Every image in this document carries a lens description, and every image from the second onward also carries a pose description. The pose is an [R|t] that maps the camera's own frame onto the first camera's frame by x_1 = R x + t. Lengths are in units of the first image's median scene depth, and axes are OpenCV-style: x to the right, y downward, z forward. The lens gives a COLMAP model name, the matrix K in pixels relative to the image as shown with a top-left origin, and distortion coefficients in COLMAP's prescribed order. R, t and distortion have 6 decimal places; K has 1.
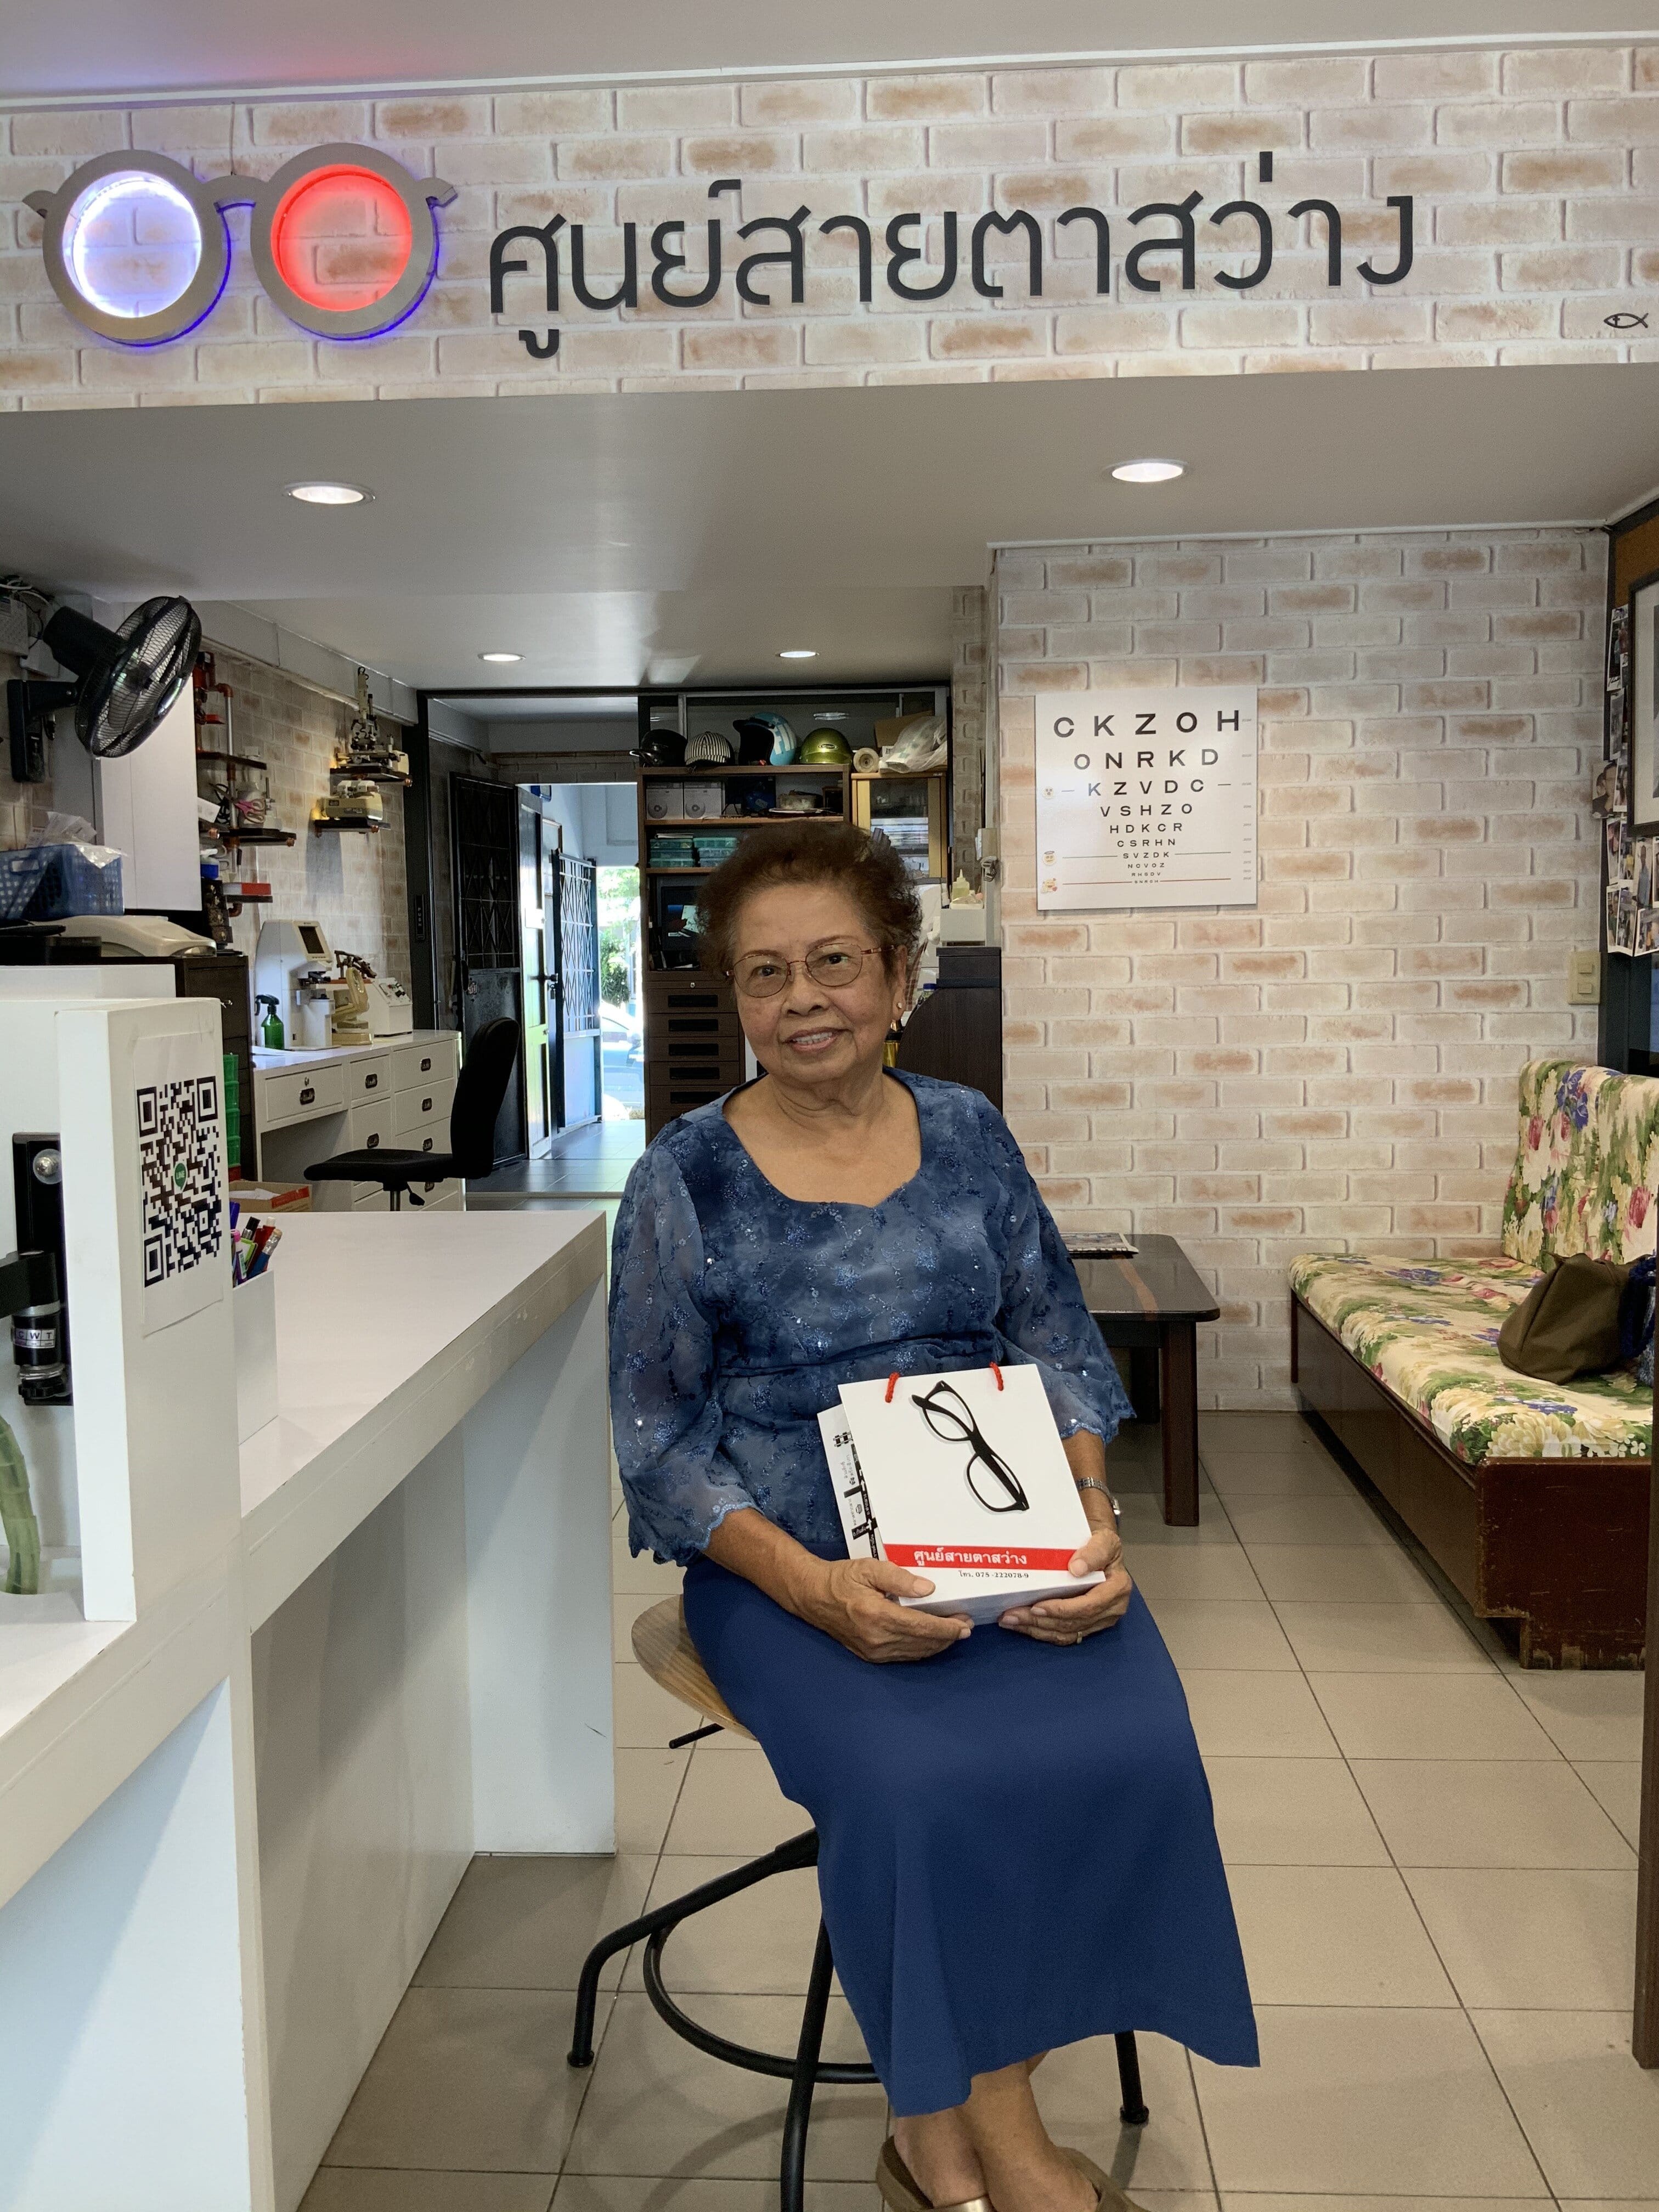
lens RADIAL K [[1839.6, 0, 835.3], [0, 1839.6, 1094.9], [0, 0, 1]] dist [0.116238, -0.249604]
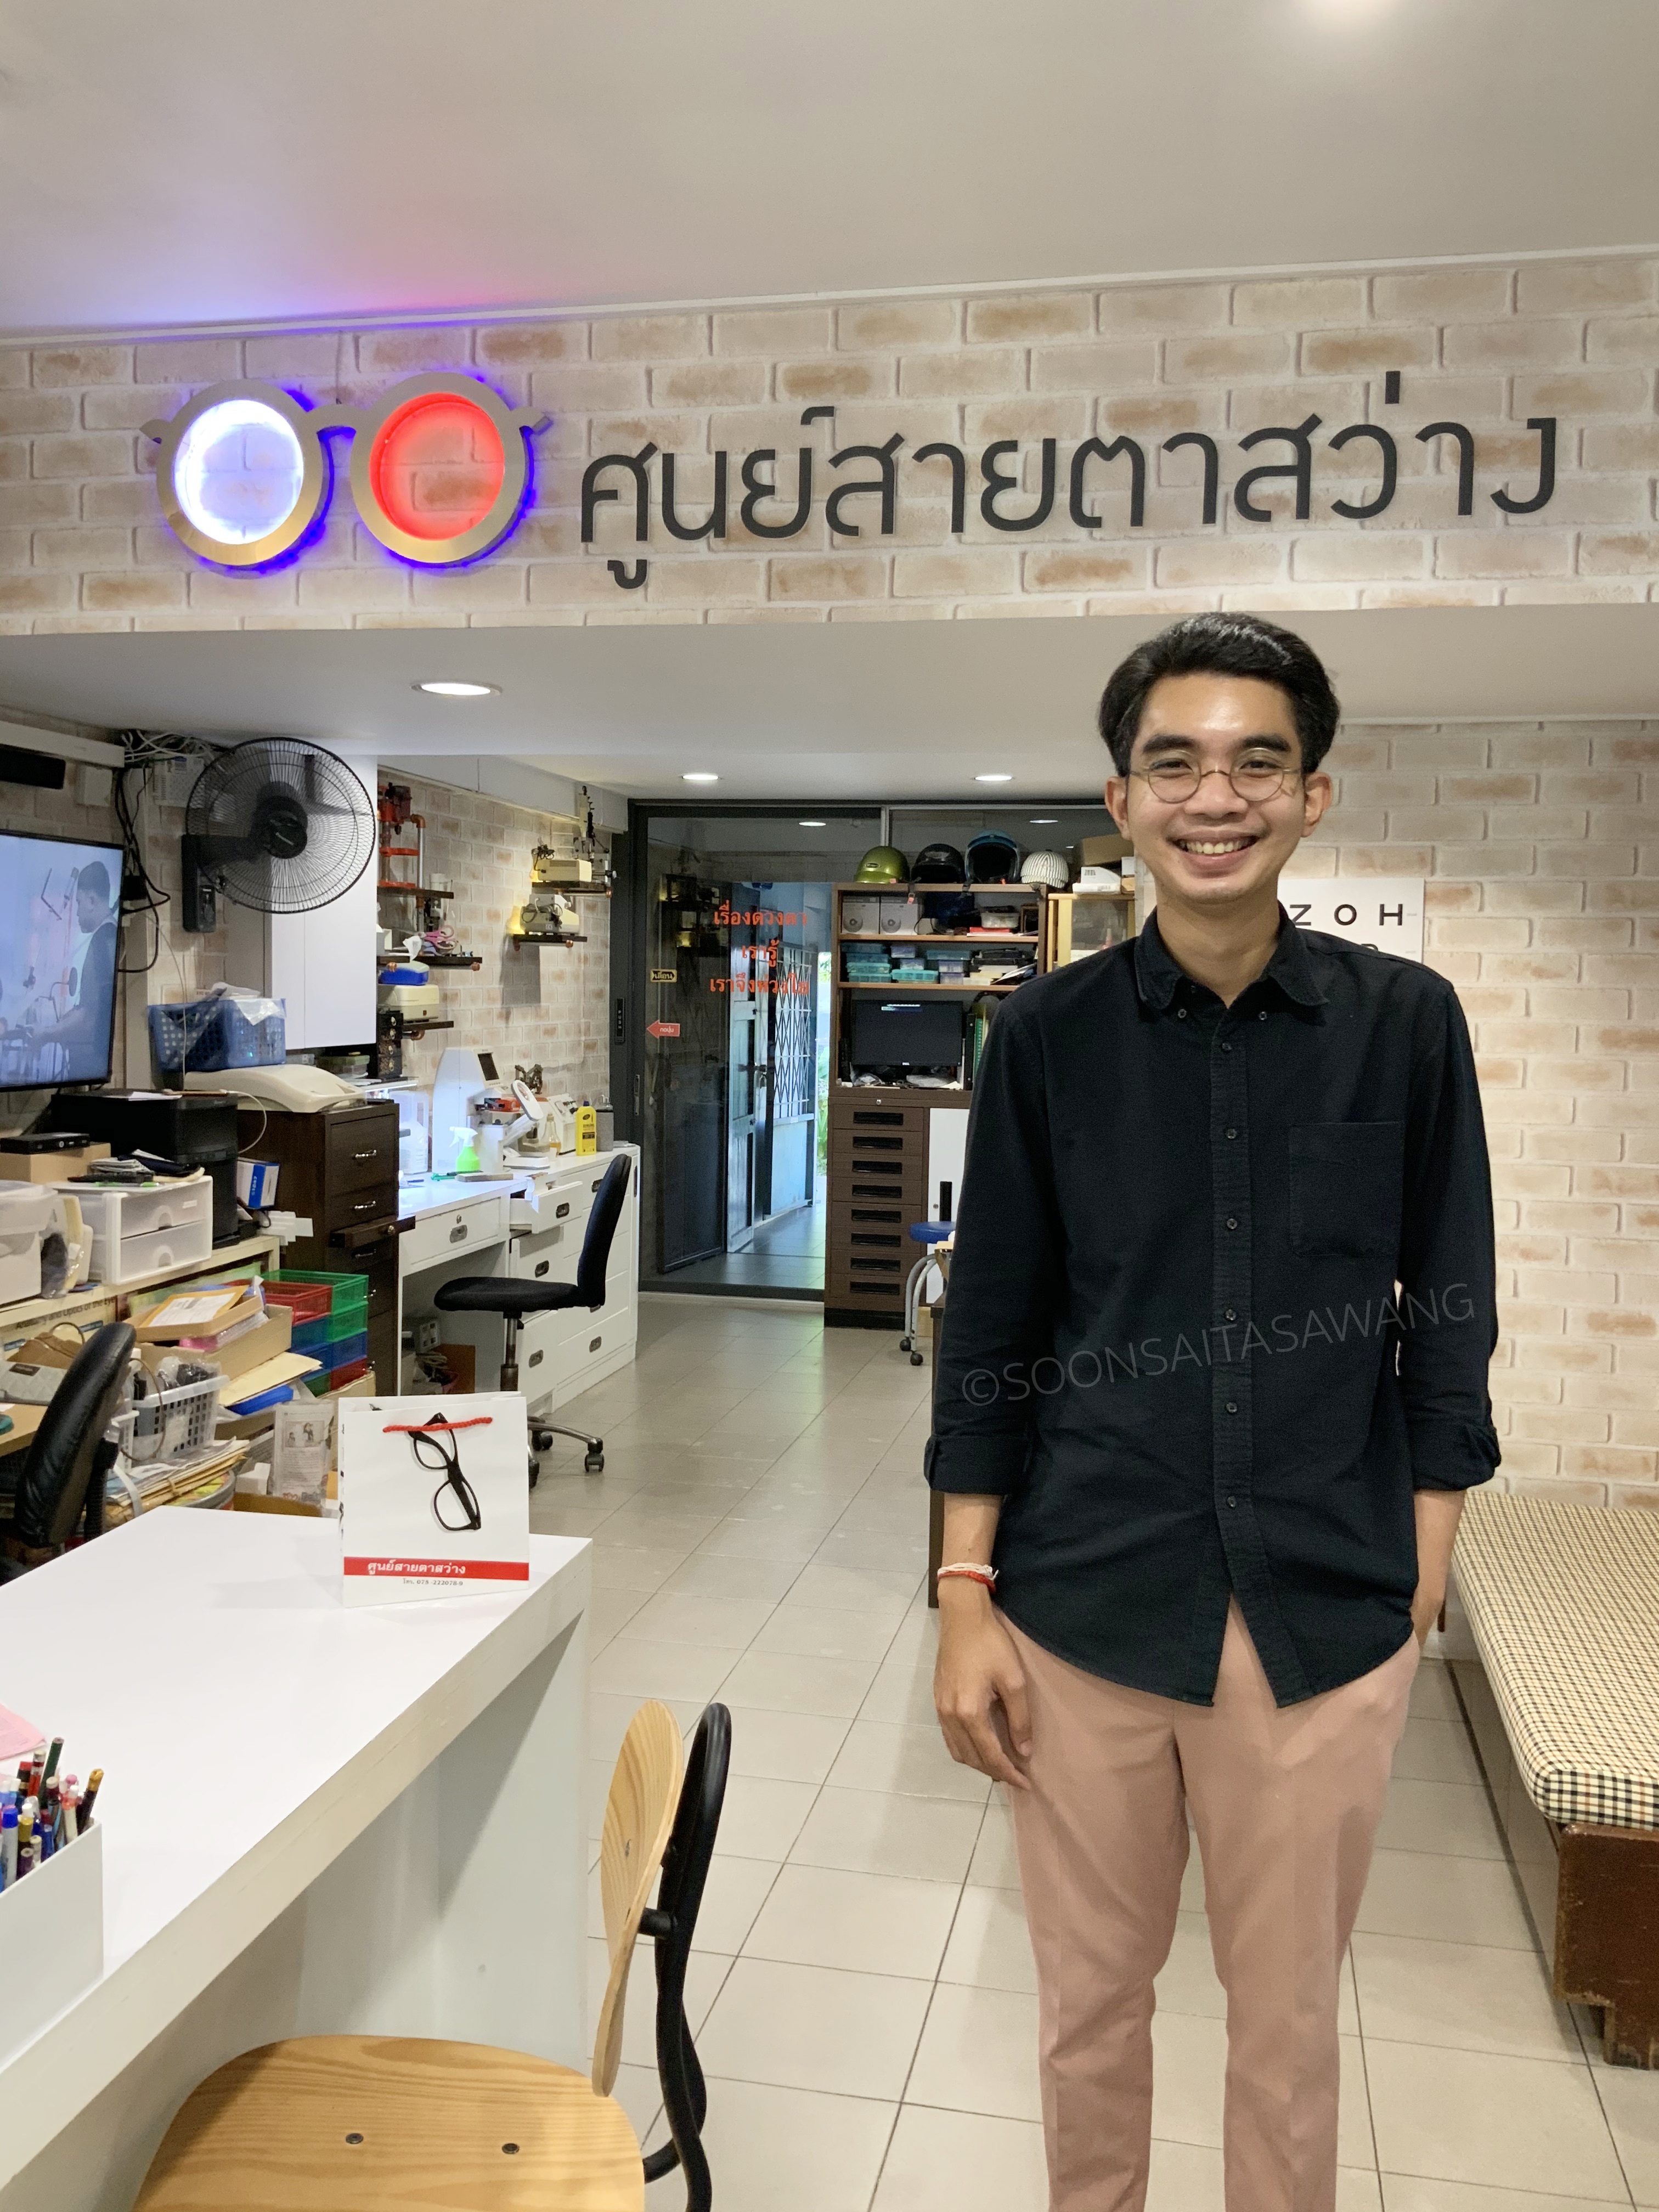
lens RADIAL K [[1835.5, 0, 834.5], [0, 1835.5, 1097.8], [0, 0, 1]] dist [0.136170, -0.304159]
pose [[0.988832, 0.041651, -0.143098, 0.101357], [-0.044259, 0.998906, -0.015090, -0.116566], [0.142313, 0.021255, 0.989593, 0.051775]]
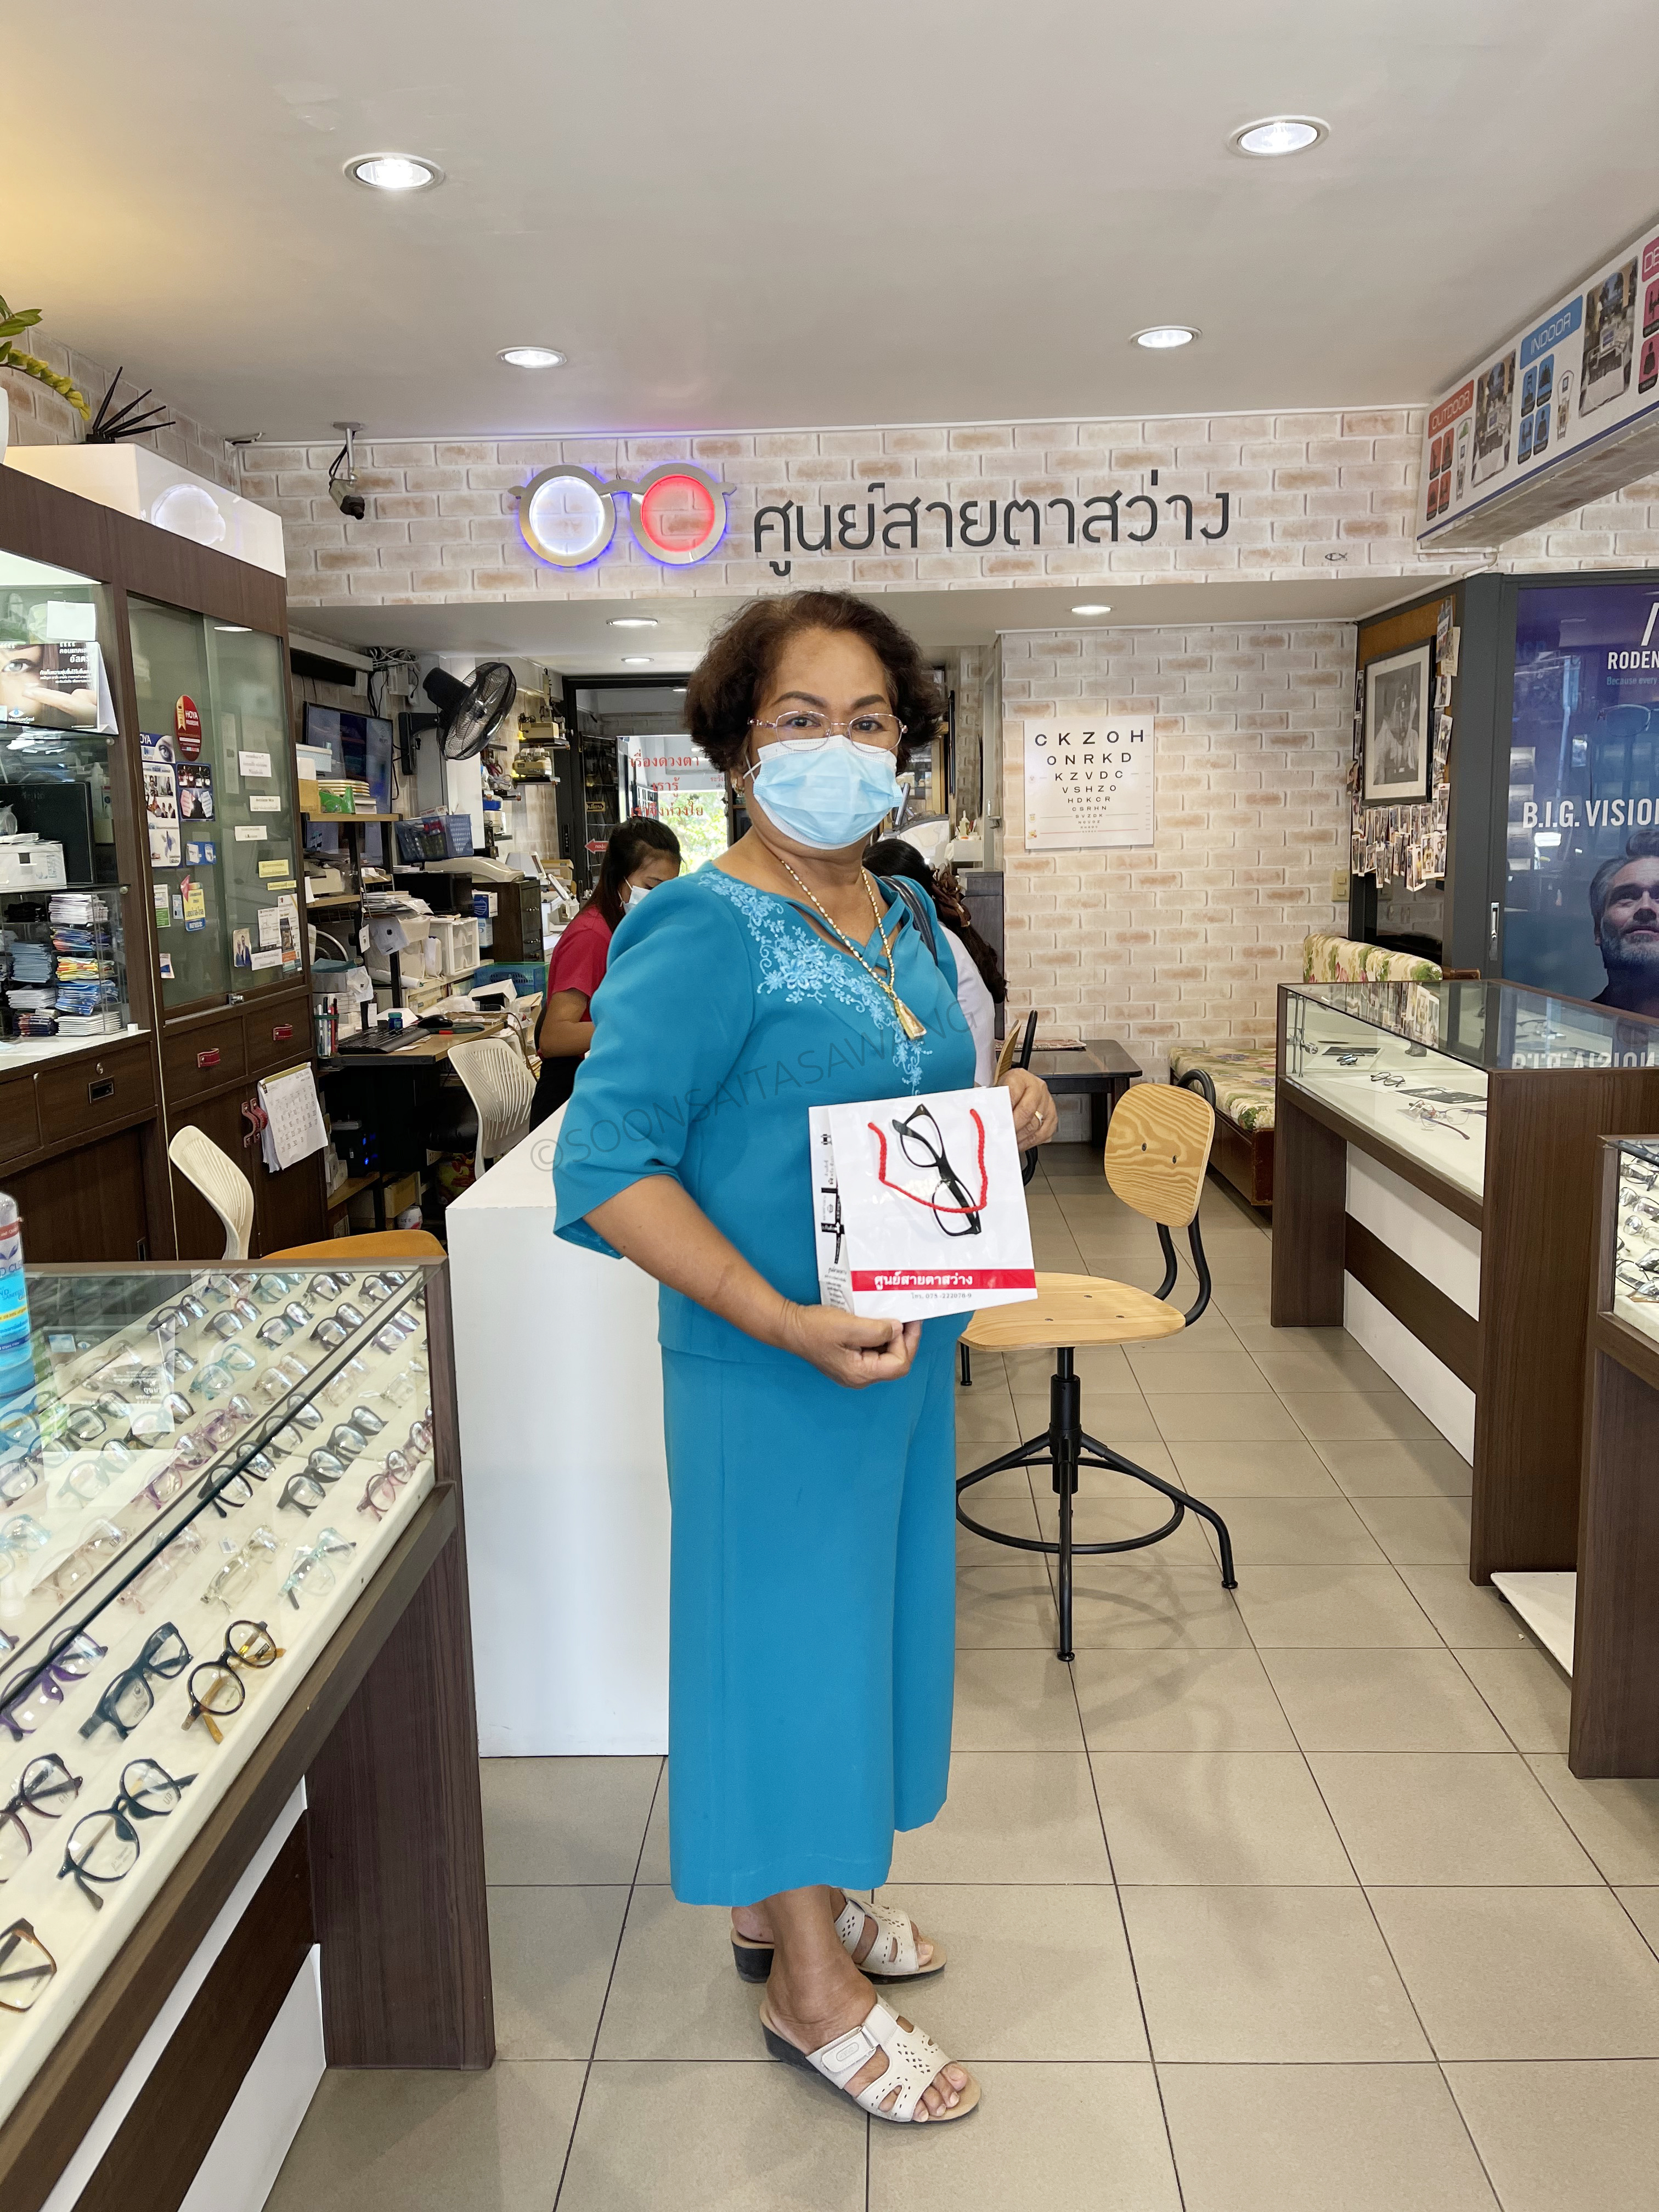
lens RADIAL K [[1693.7, 0, 829.6], [0, 1693.7, 1114.9], [0, 0, 1]] dist [0.032597, -0.004096]
pose [[0.999607, -0.013901, 0.024352, -0.158601], [0.011801, 0.996367, 0.084338, 0.014055], [-0.025436, -0.084017, 0.996140, -0.808296]]
